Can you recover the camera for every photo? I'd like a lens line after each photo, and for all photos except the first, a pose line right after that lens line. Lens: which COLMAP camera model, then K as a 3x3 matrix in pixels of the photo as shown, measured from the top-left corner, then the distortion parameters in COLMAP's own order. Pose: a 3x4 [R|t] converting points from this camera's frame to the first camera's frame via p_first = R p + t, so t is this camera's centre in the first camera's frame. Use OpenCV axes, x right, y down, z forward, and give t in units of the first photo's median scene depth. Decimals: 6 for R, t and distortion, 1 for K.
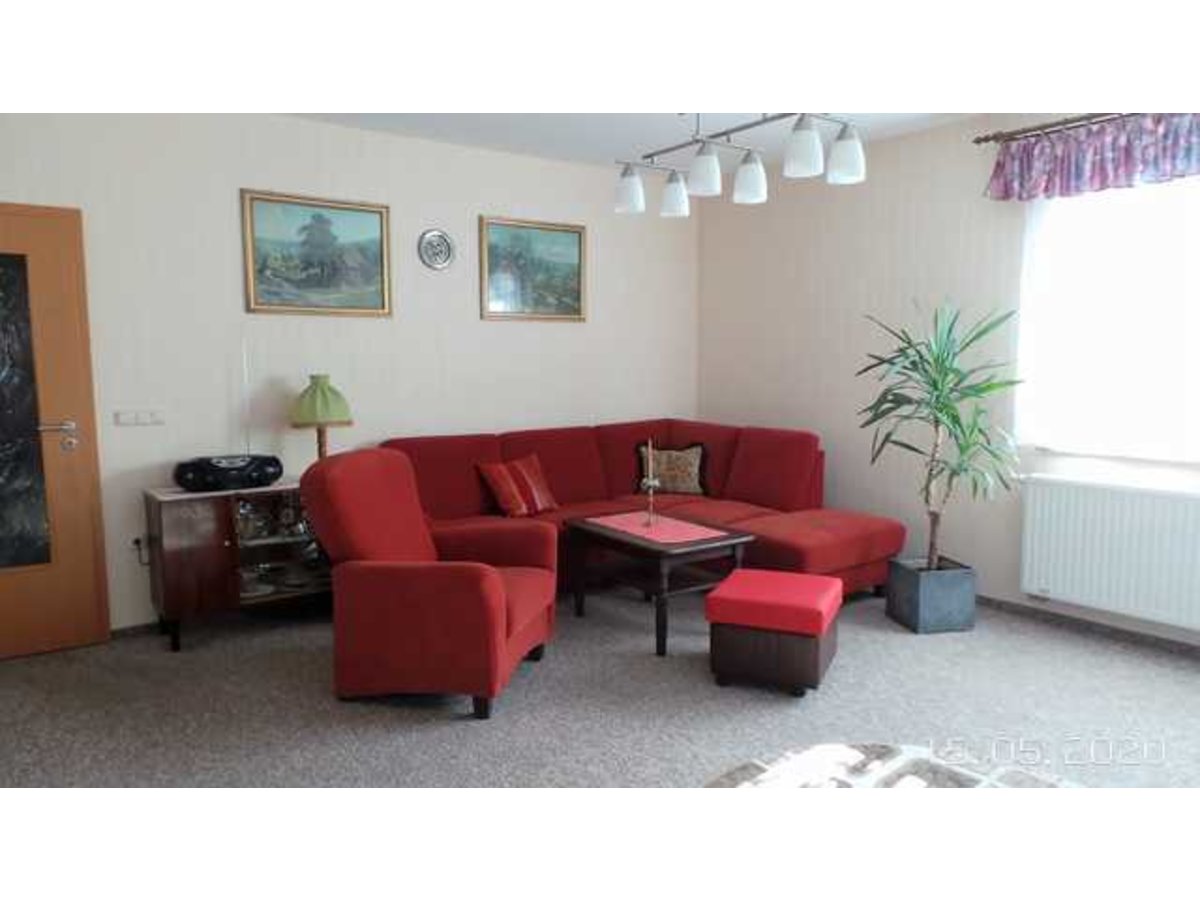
lens RADIAL K [[851.3, 0, 603.1], [0, 851.3, 447.2], [0, 0, 1]] dist [0.016291, 0.013994]
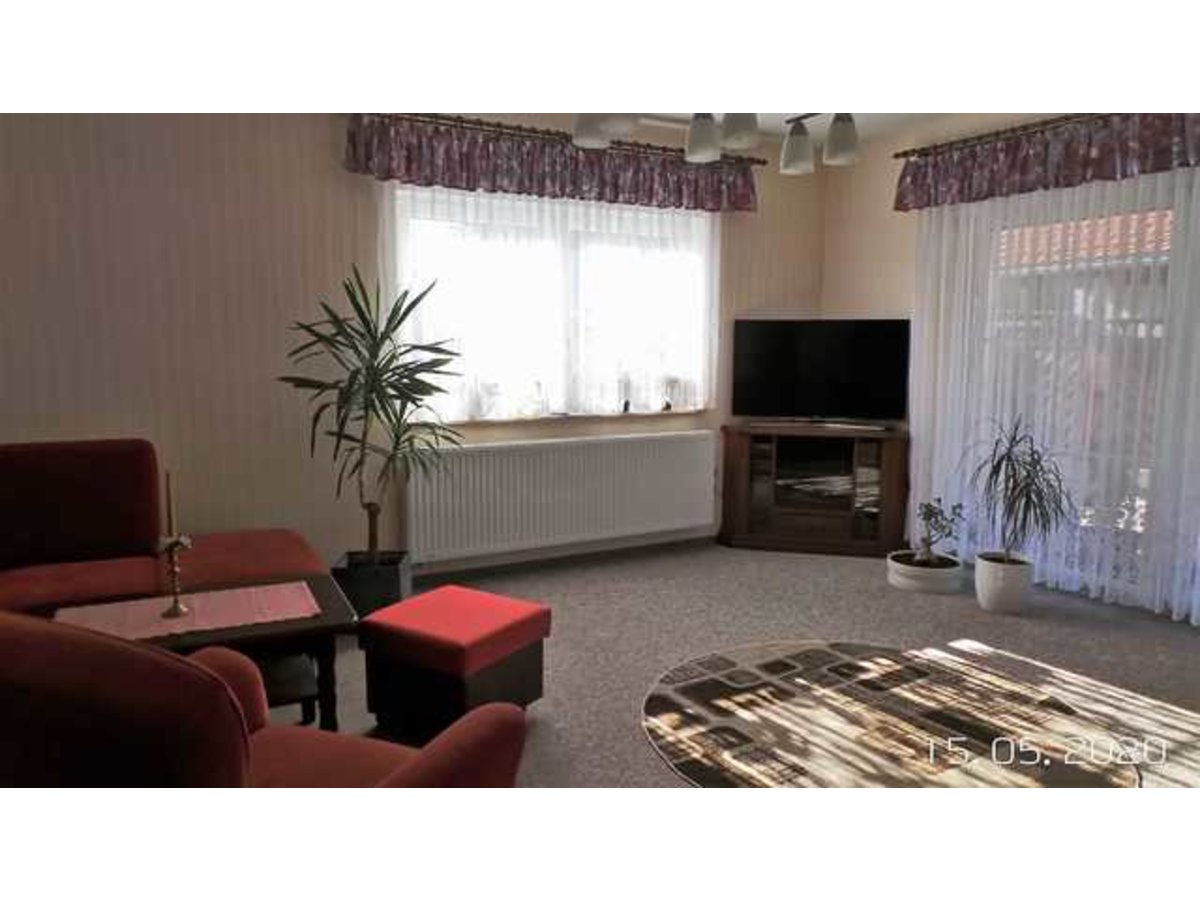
lens RADIAL K [[851.3, 0, 601.2], [0, 851.3, 452.8], [0, 0, 1]] dist [0.016291, 0.013994]
pose [[0.114166, -0.122757, 0.985848, -0.530732], [0.091297, 0.989434, 0.112630, -0.064386], [-0.989258, 0.077147, 0.124167, 0.685551]]
